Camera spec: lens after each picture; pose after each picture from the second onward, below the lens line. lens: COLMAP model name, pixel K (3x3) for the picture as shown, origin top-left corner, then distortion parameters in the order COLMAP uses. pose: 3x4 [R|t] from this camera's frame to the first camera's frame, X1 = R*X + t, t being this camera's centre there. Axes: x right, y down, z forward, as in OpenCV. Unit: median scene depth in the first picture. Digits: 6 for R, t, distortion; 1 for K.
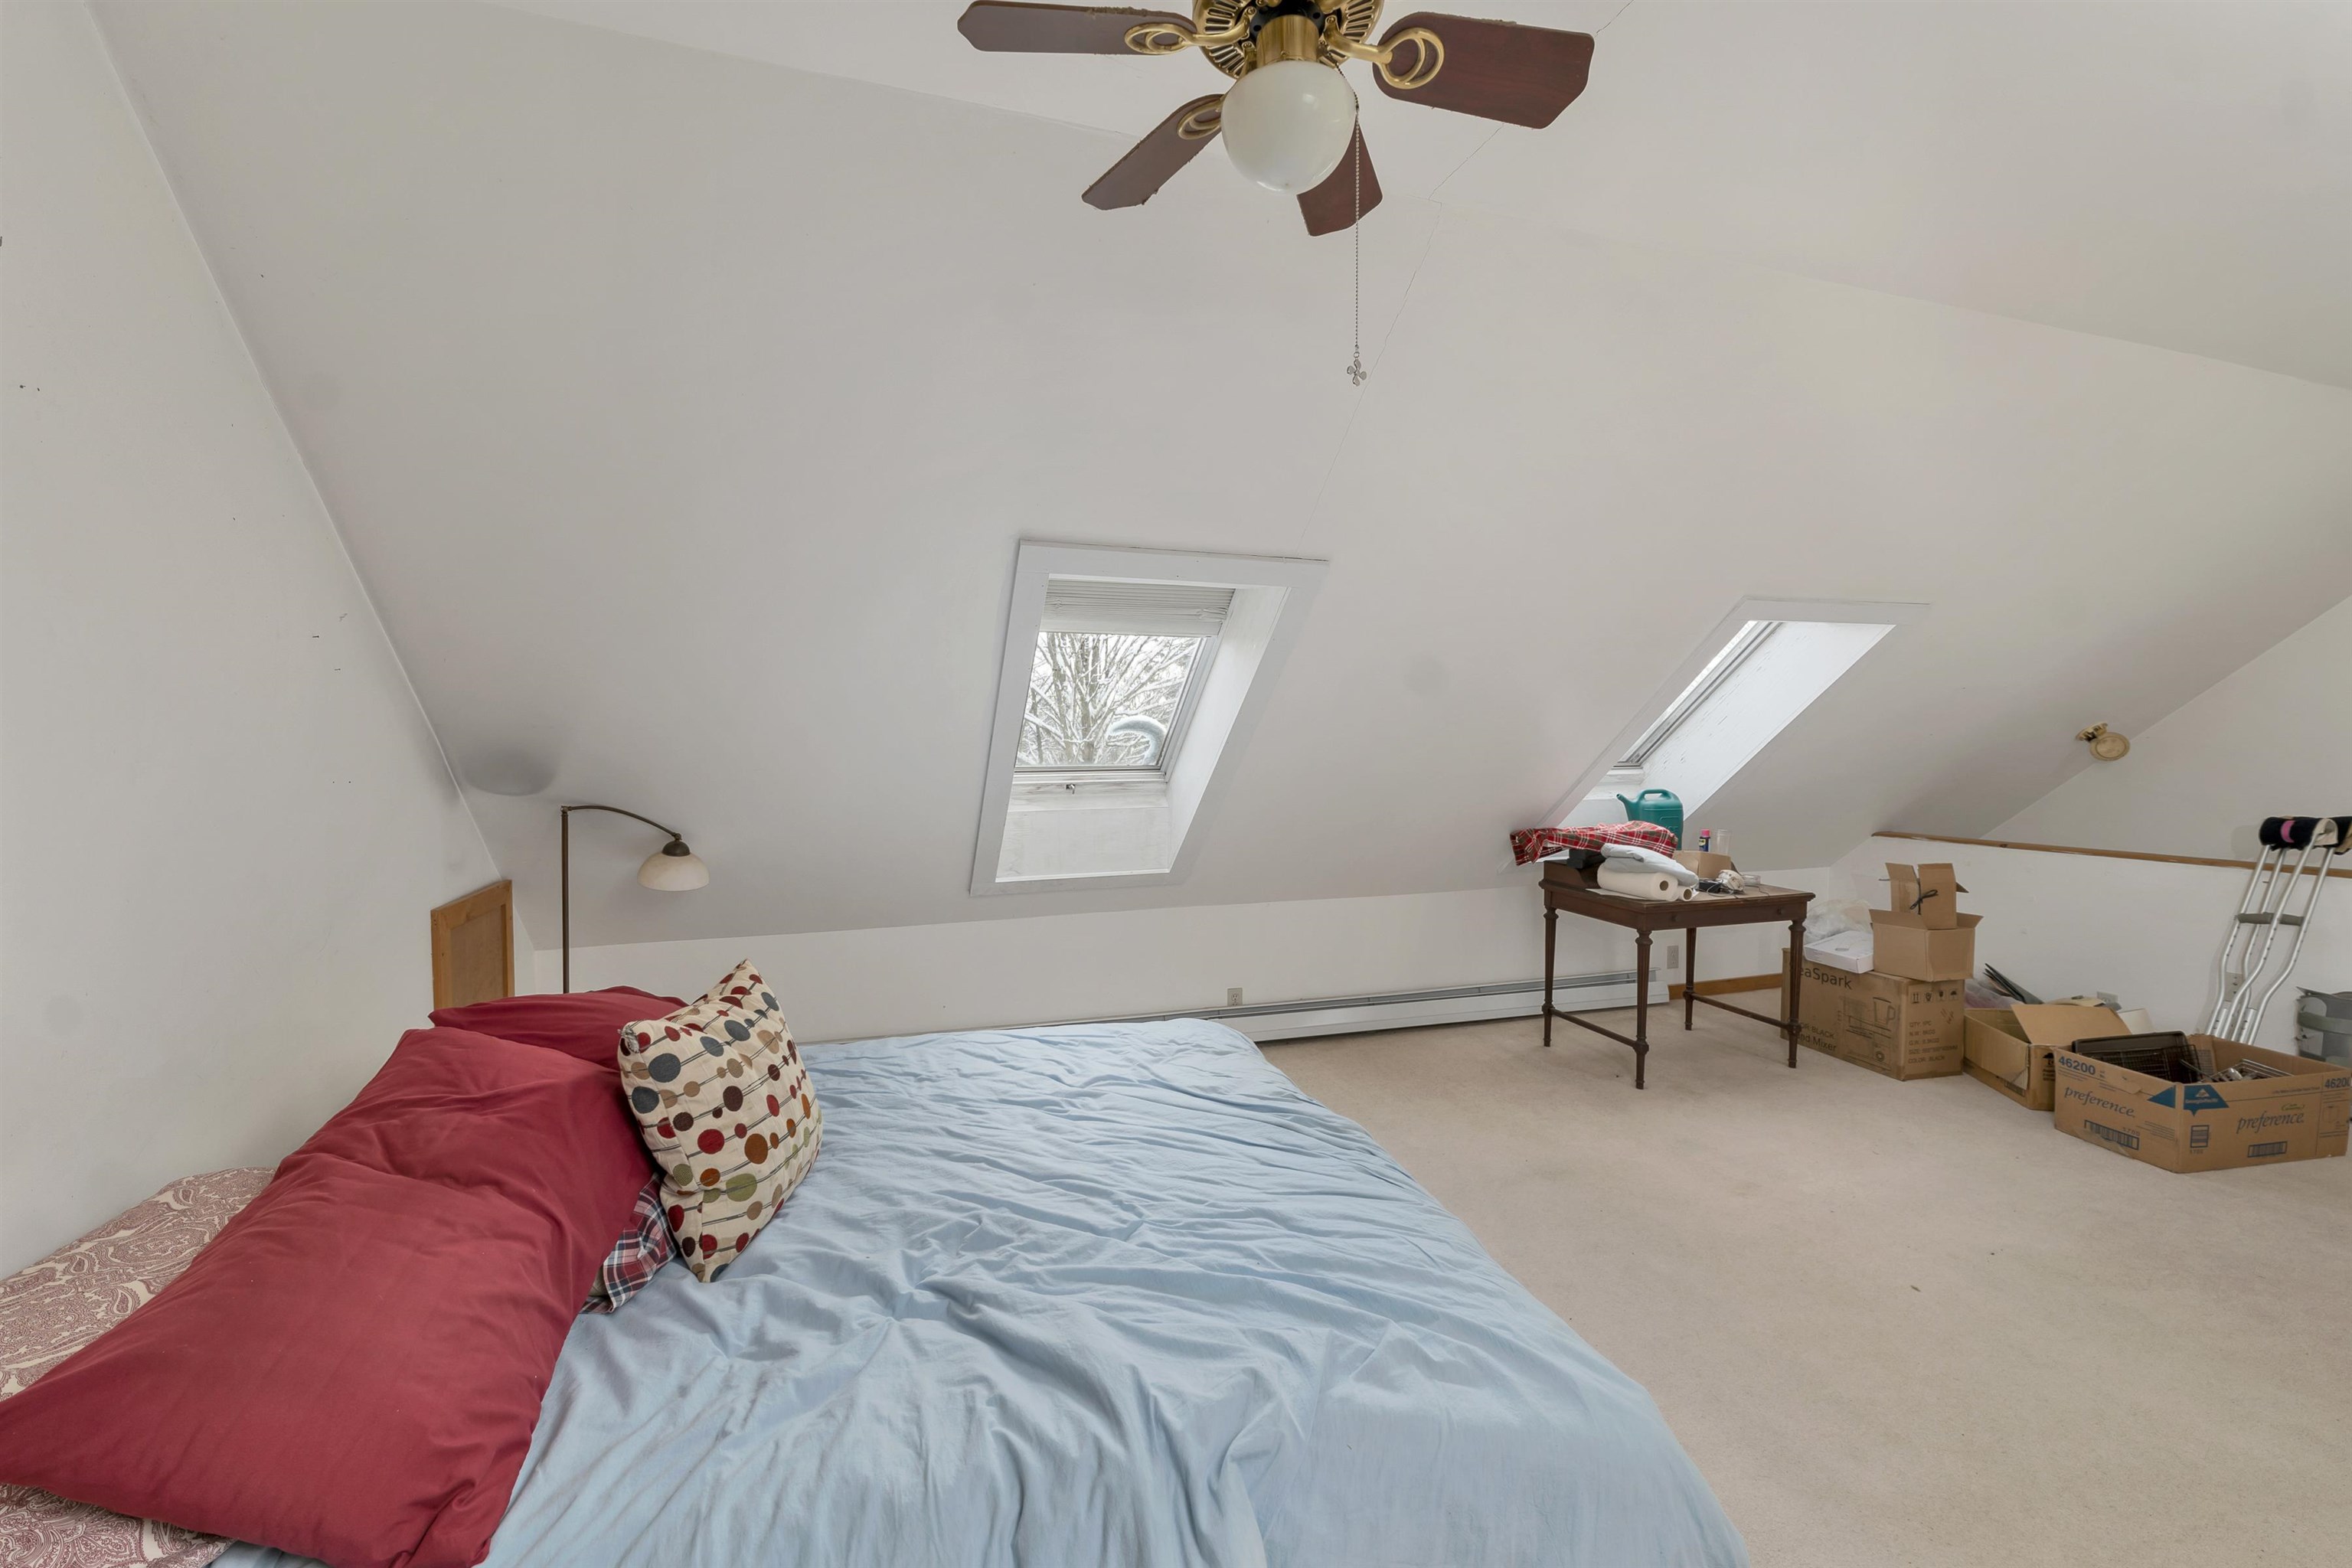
lens RADIAL K [[970.2, 0, 1174.8], [0, 970.2, 757.3], [0, 0, 1]] dist [-0.000910, -0.000052]
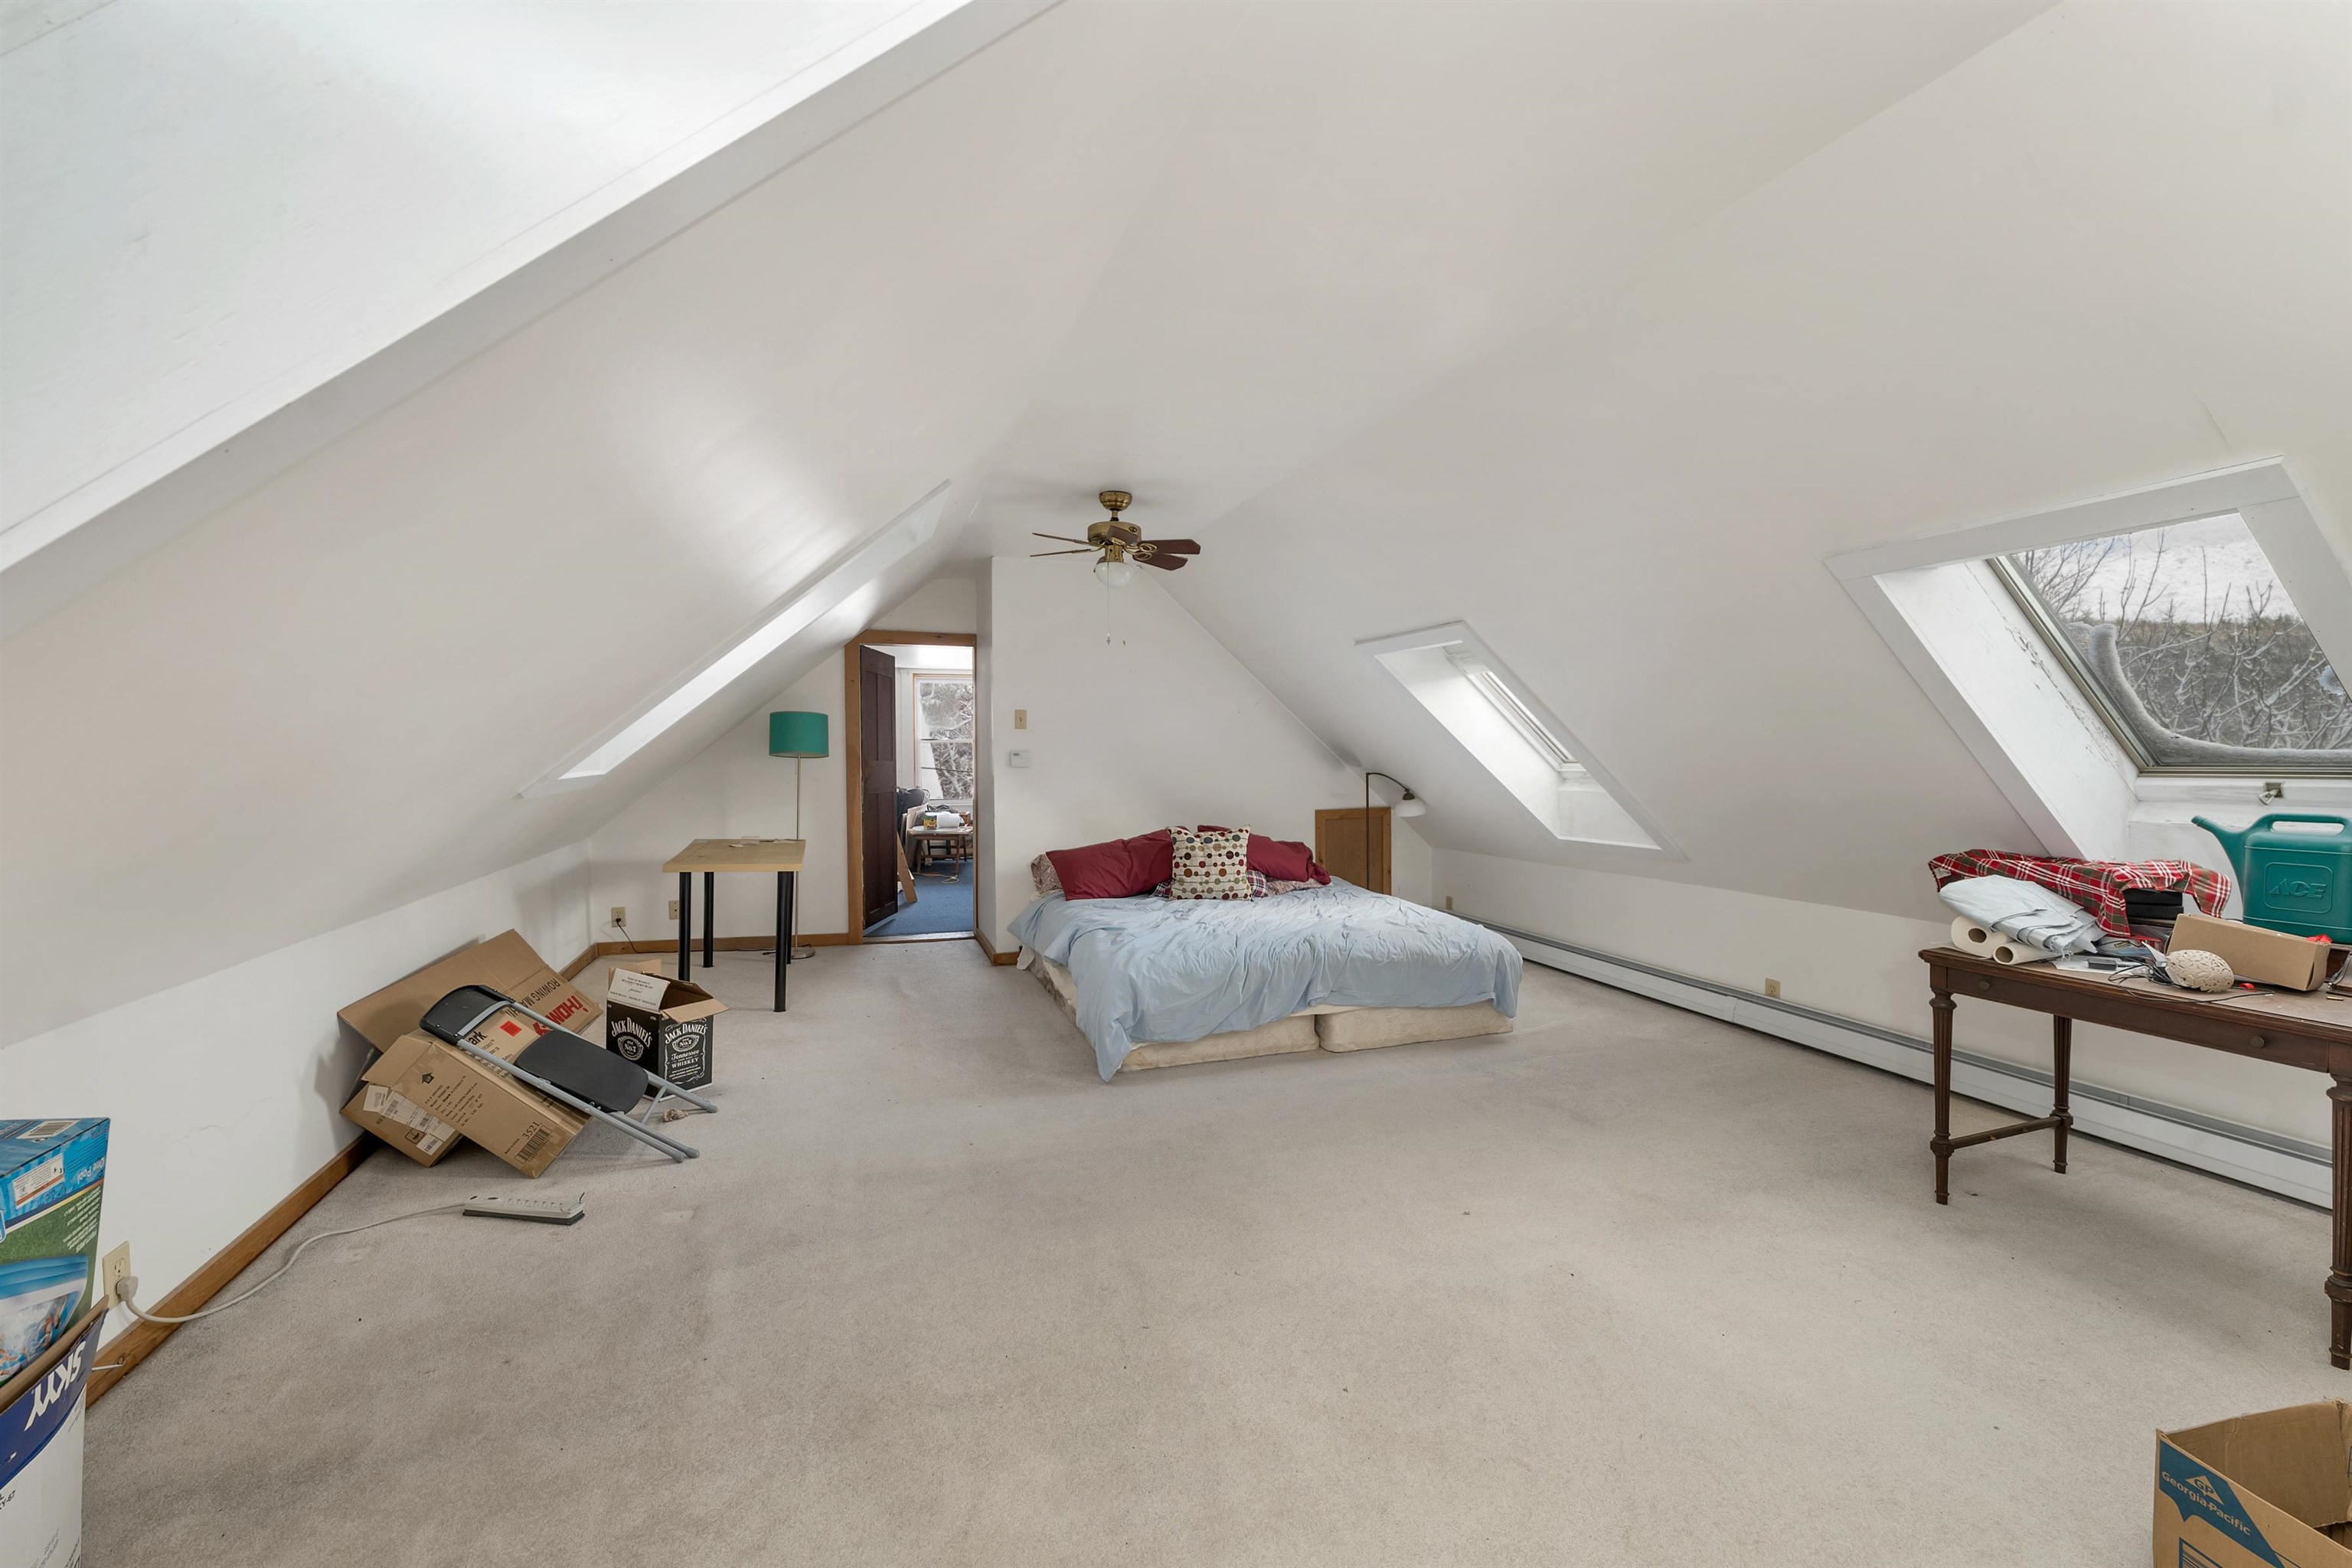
lens RADIAL K [[970.2, 0, 1174.8], [0, 970.2, 757.3], [0, 0, 1]] dist [-0.000910, -0.000052]
pose [[0.022305, 0.009311, -0.999708, 1.183050], [-0.009060, 0.999917, 0.009111, 0.001439], [0.999710, 0.008854, 0.022388, 0.390103]]
